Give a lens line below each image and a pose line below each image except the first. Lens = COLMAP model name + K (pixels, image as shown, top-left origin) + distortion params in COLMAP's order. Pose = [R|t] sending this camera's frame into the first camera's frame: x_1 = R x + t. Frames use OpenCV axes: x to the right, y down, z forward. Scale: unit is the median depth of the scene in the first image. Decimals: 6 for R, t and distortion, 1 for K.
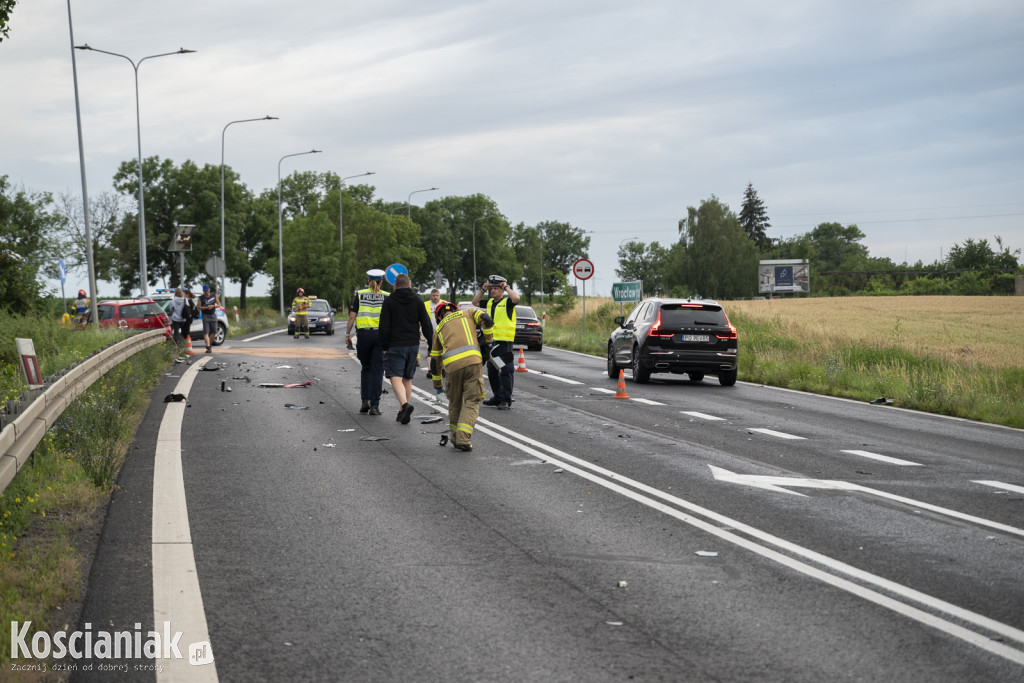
lens RADIAL K [[2350.4, 0, 512.0], [0, 2350.4, 341.5], [0, 0, 1]] dist [0.006639, -0.312302]
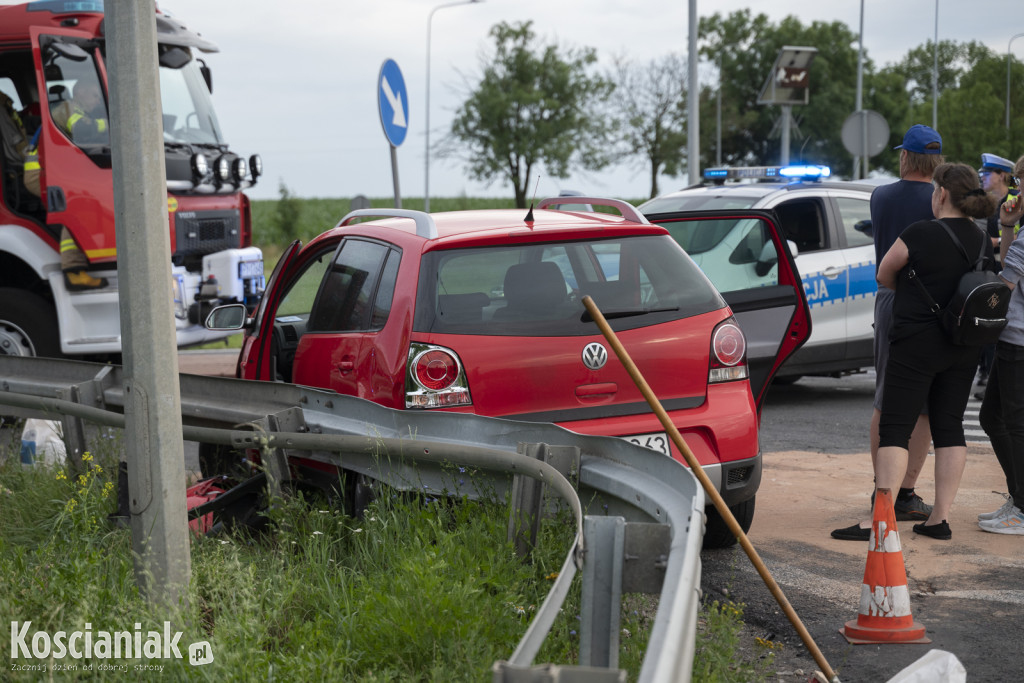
lens RADIAL K [[2350.4, 0, 512.0], [0, 2350.4, 341.5], [0, 0, 1]] dist [0.006639, -0.312302]
pose [[0.968899, 0.041182, -0.244007, -0.039034], [-0.031385, 0.998543, 0.043903, -0.004999], [0.245459, -0.034879, 0.968779, 0.268271]]
